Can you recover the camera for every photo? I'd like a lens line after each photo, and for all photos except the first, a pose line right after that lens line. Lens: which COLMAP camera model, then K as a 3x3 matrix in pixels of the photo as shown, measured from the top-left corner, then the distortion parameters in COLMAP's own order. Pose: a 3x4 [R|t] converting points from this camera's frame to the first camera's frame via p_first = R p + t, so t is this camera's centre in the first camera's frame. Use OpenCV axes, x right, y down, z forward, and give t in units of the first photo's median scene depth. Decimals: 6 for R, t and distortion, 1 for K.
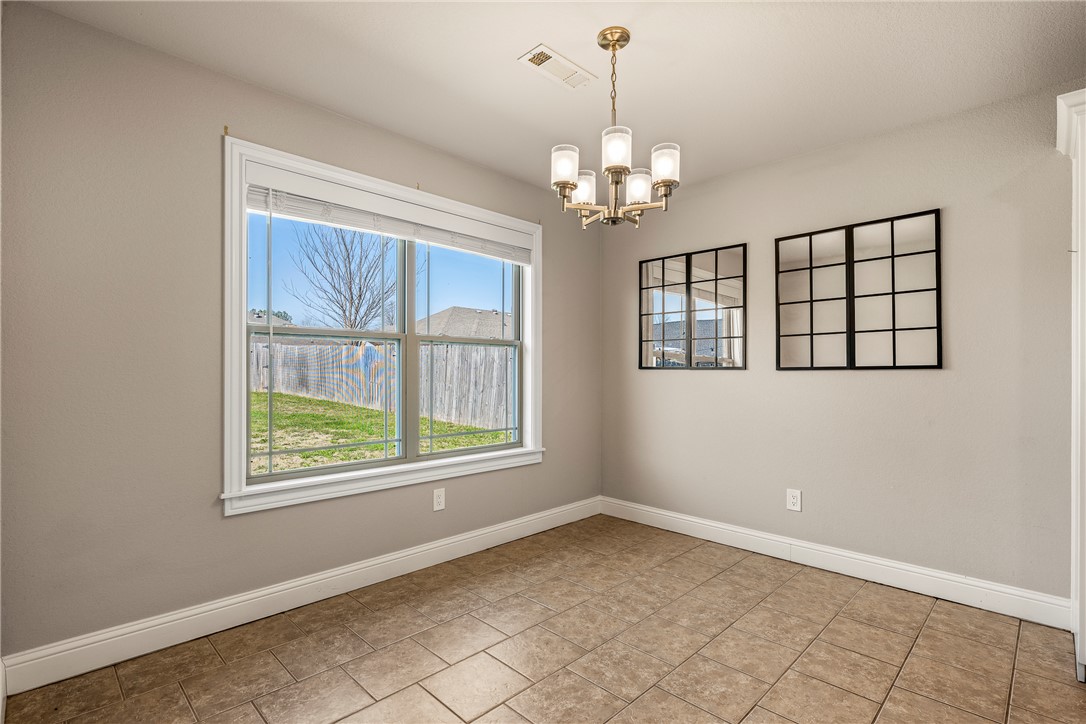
lens RADIAL K [[502.3, 0, 538.3], [0, 502.3, 366.3], [0, 0, 1]] dist [-0.010410, 0.001235]
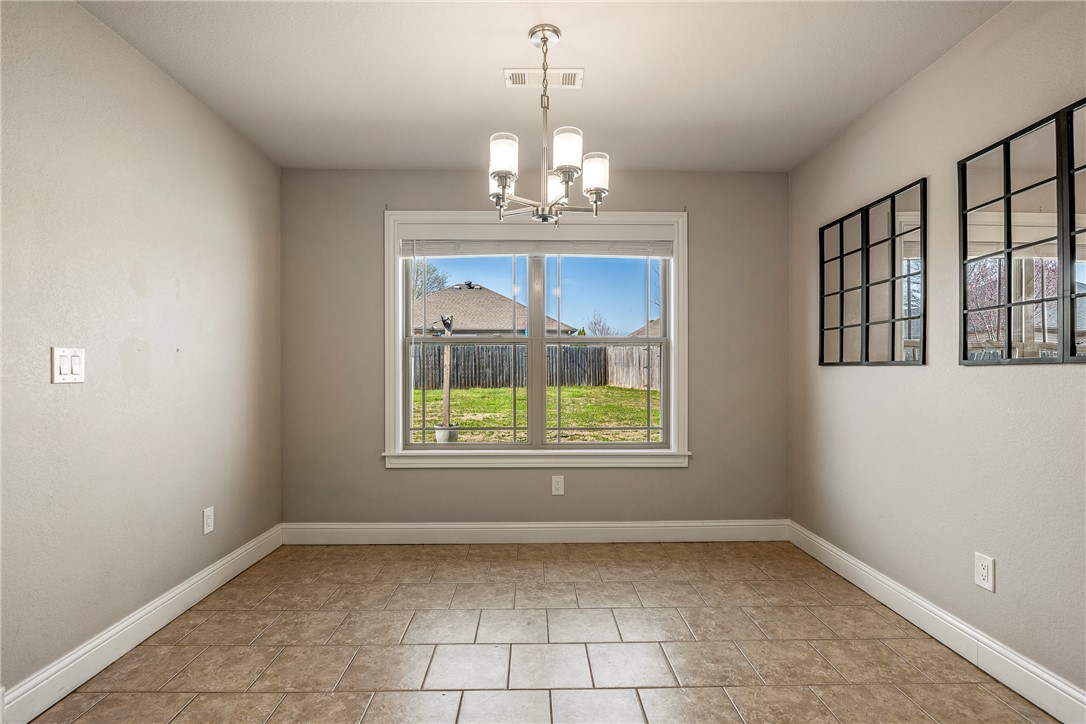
lens RADIAL K [[502.3, 0, 540.6], [0, 502.3, 366.2], [0, 0, 1]] dist [-0.010410, 0.001235]
pose [[0.732411, -0.009338, -0.680799, 0.530153], [0.009458, 0.999949, -0.003540, 0.006551], [0.680797, -0.003846, 0.732462, 0.164005]]
